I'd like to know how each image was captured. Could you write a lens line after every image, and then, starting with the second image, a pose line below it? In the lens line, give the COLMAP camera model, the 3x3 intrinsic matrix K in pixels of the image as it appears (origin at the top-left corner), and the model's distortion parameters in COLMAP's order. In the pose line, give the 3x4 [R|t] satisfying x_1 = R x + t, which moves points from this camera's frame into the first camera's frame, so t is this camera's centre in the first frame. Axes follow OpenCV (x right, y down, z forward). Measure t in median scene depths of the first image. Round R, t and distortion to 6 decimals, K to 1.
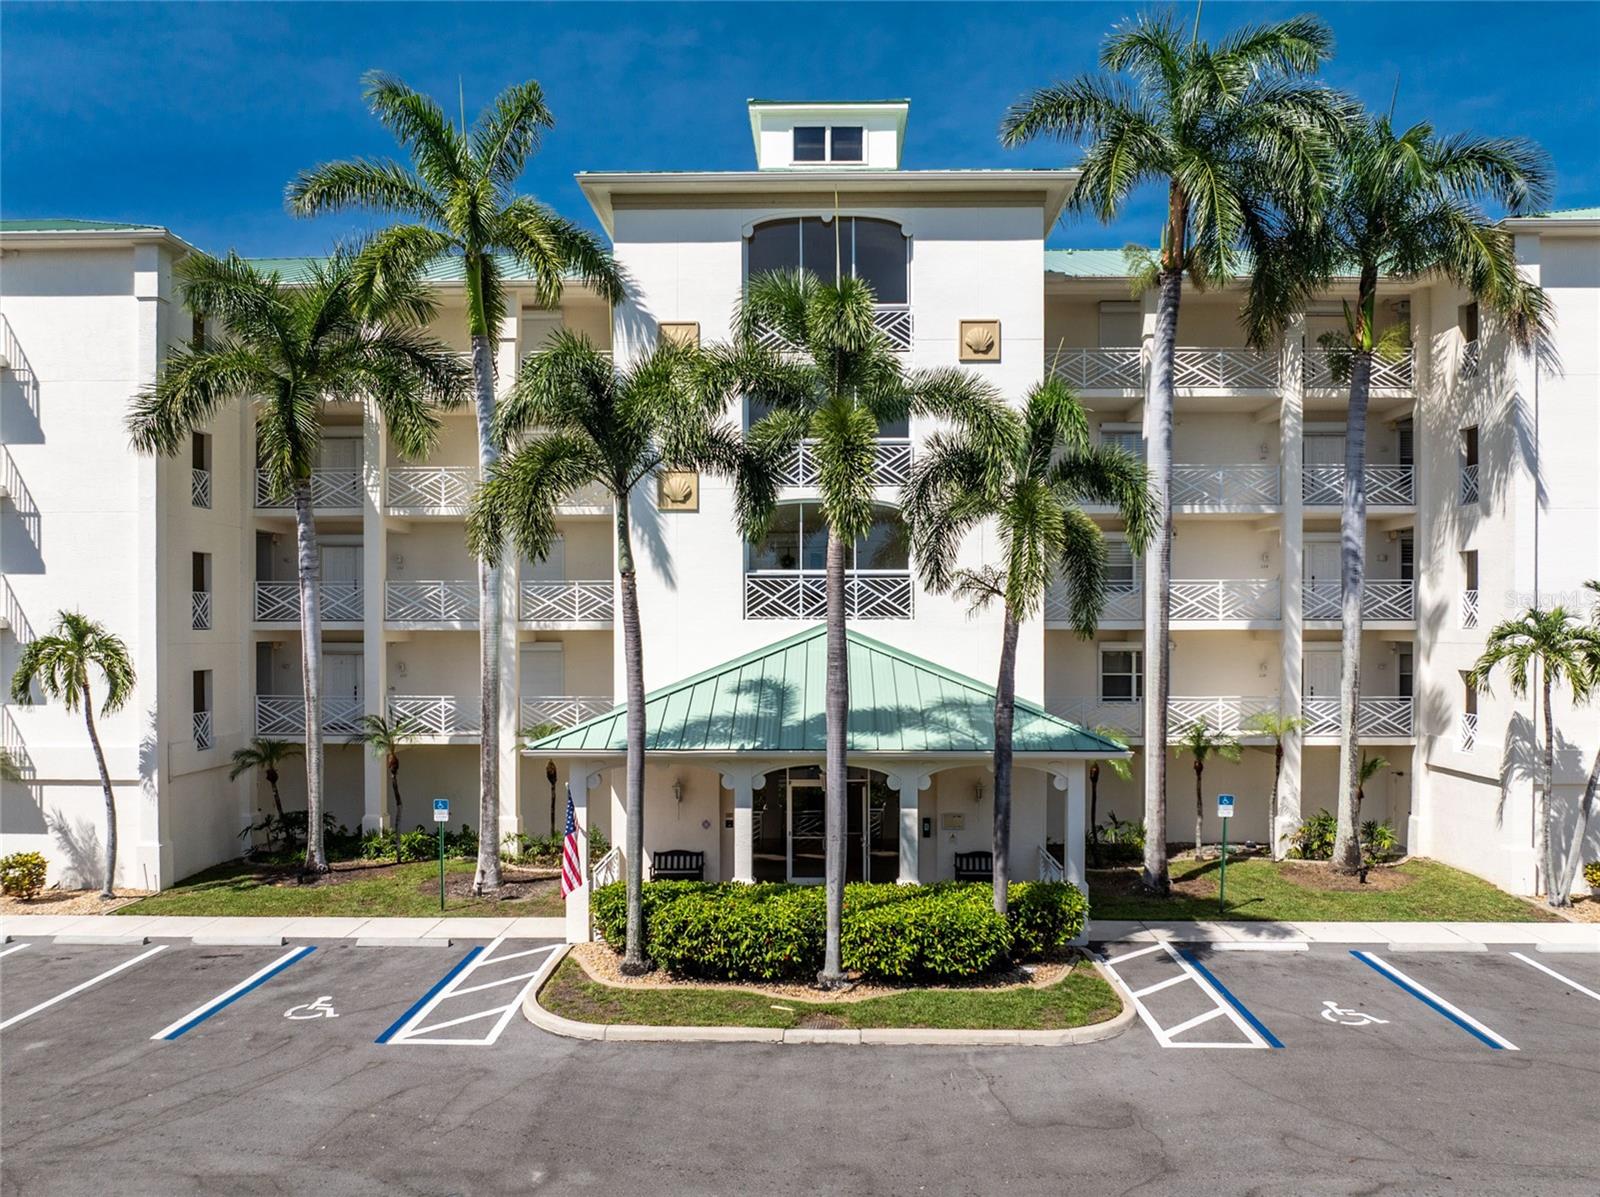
lens RADIAL K [[1179.5, 0, 810.9], [0, 1179.5, 604.5], [0, 0, 1]] dist [-0.047417, 0.032125]
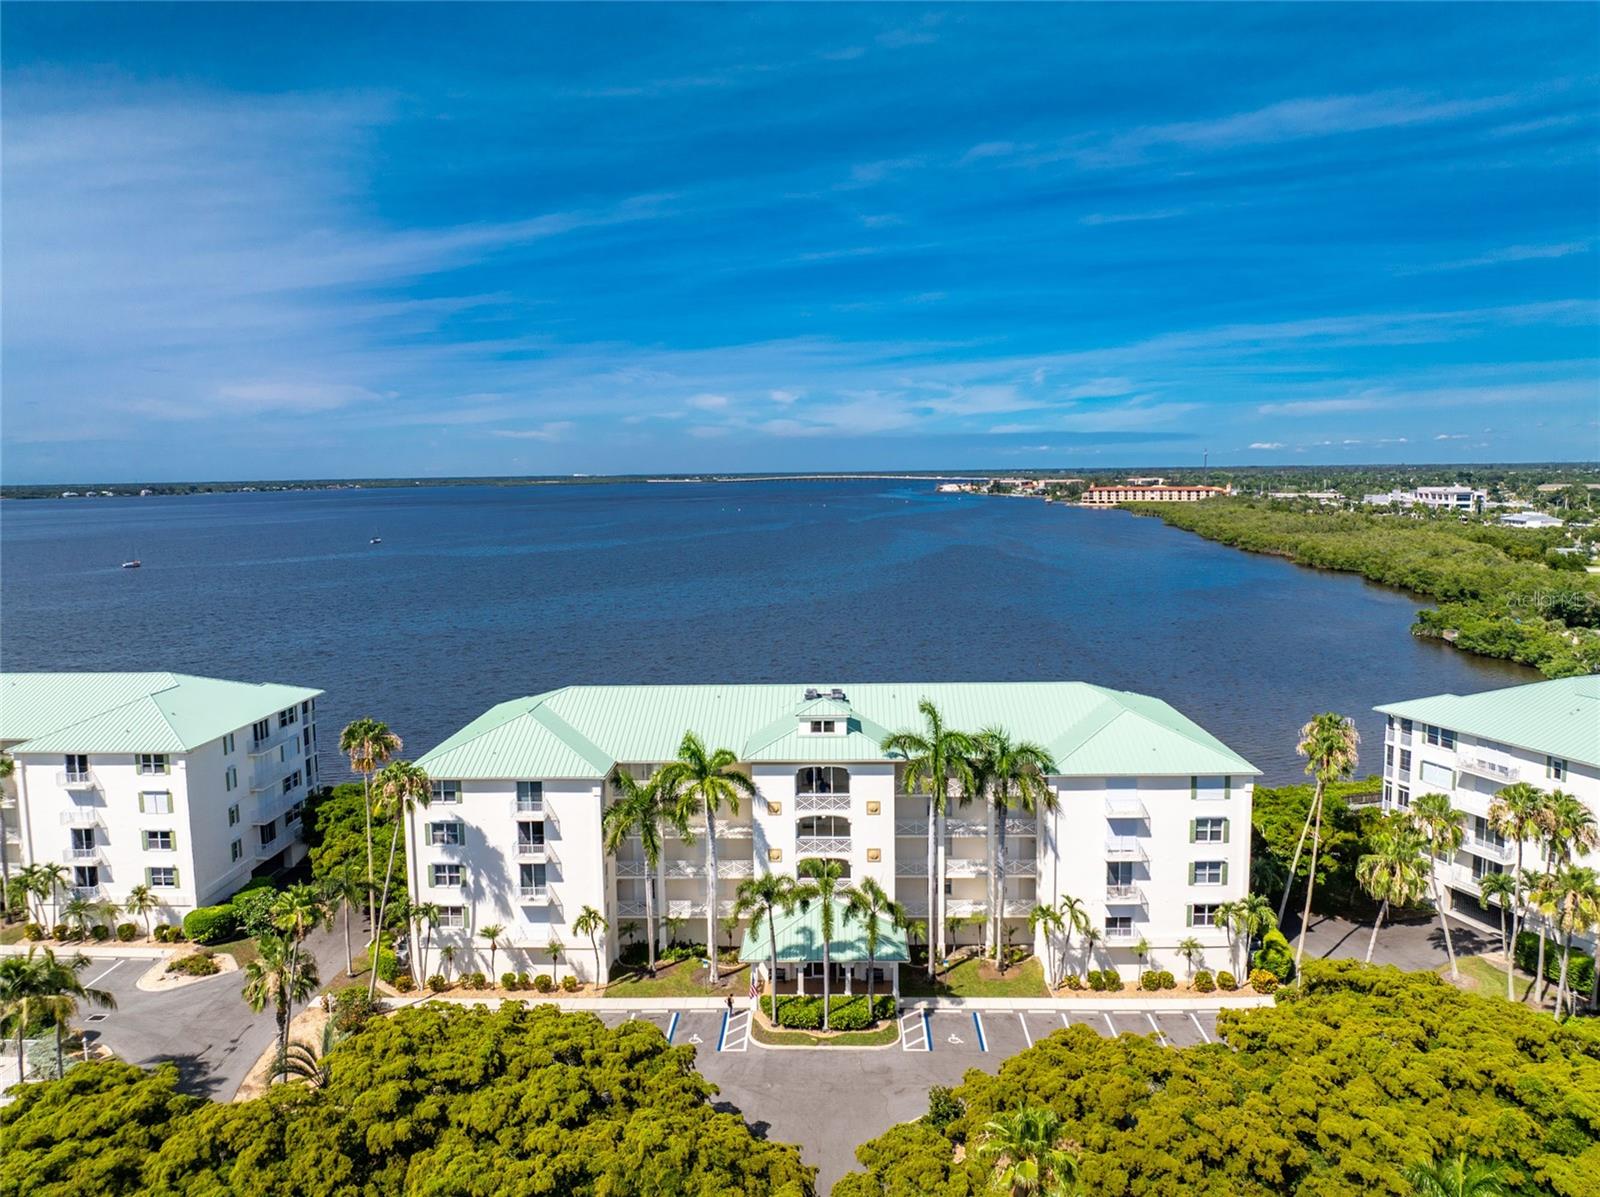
lens RADIAL K [[1132.5, 0, 800.0], [0, 1132.5, 598.5], [0, 0, 1]] dist [0.024366, 0.000640]
pose [[0.999819, -0.014166, -0.012717, -0.000669], [0.015549, 0.993104, 0.116204, -1.335574], [0.010983, -0.116381, 0.993144, -2.241693]]
